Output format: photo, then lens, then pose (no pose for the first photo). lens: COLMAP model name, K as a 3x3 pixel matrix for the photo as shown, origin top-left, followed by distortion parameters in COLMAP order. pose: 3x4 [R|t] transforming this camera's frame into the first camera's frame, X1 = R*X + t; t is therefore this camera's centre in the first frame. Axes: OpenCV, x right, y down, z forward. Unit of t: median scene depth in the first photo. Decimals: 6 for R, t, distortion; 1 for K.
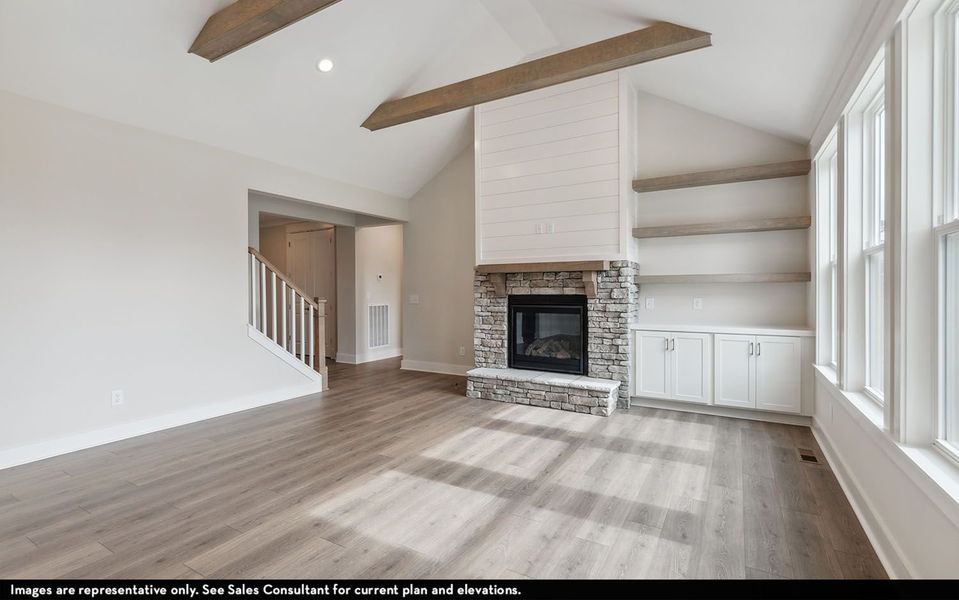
lens RADIAL K [[445.5, 0, 470.2], [0, 445.5, 296.0], [0, 0, 1]] dist [-0.005507, 0.001780]
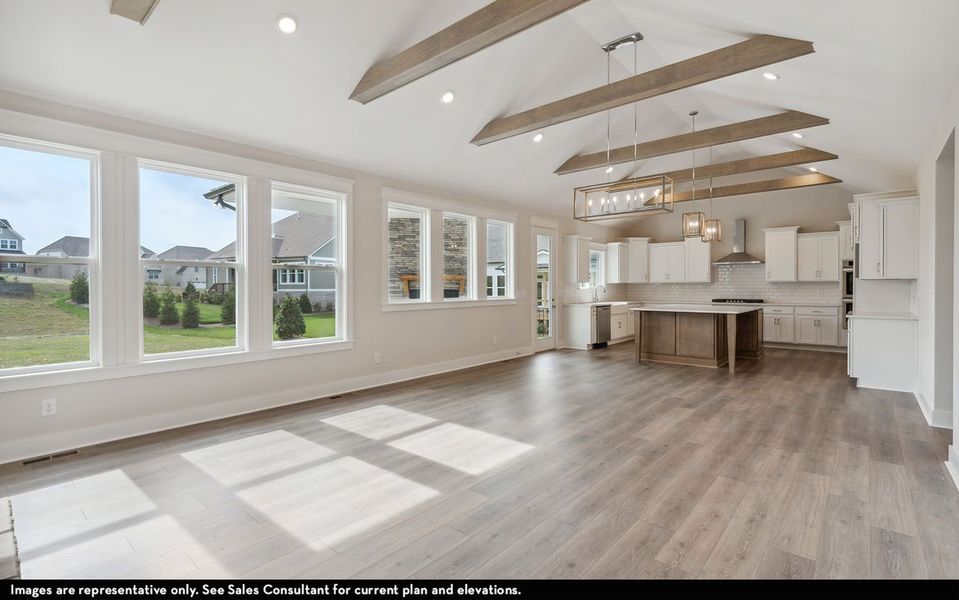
lens RADIAL K [[445.5, 0, 474.9], [0, 445.5, 288.4], [0, 0, 1]] dist [-0.005507, 0.001780]
pose [[-0.985266, 0.005964, 0.170922, -0.235625], [0.008580, 0.999857, 0.014573, -0.013205], [-0.170811, 0.015825, -0.985177, 1.315174]]
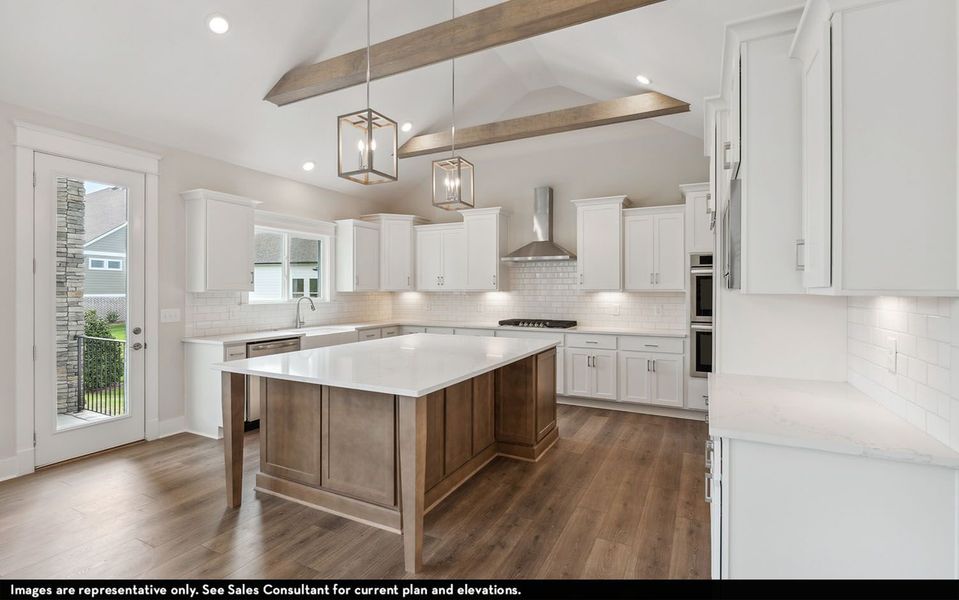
lens RADIAL K [[445.5, 0, 480.3], [0, 445.5, 286.9], [0, 0, 1]] dist [-0.005507, 0.001780]
pose [[-0.996890, 0.002086, -0.078780, -0.847459], [0.001706, 0.999987, 0.004883, -0.020269], [0.078789, 0.004733, -0.996880, 0.245331]]
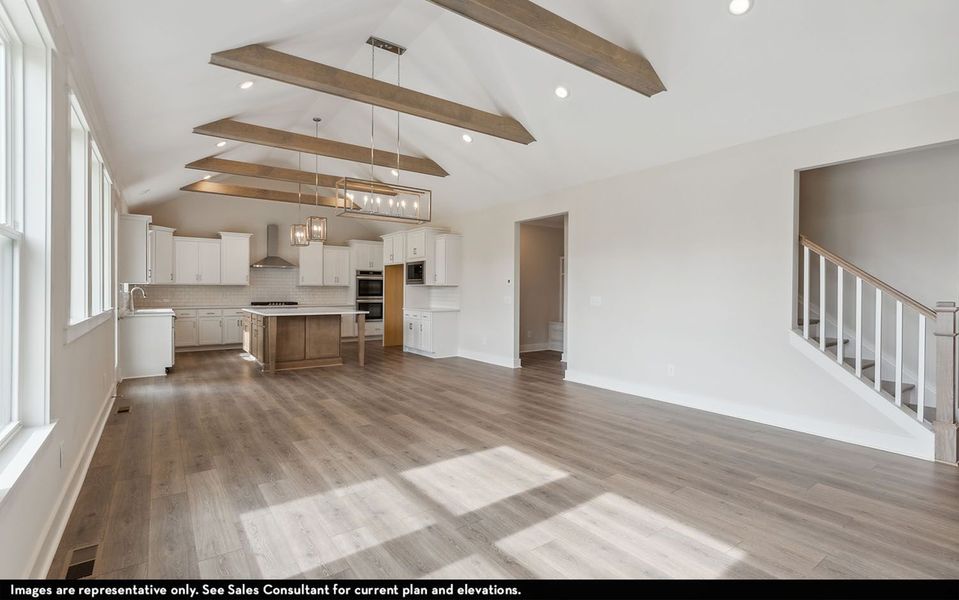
lens RADIAL K [[445.5, 0, 484.7], [0, 445.5, 303.6], [0, 0, 1]] dist [-0.005507, 0.001780]
pose [[-0.382441, 0.030296, -0.923483, 0.532564], [-0.015272, 0.999119, 0.039102, -0.012870], [0.923854, 0.029058, -0.381641, 0.812832]]
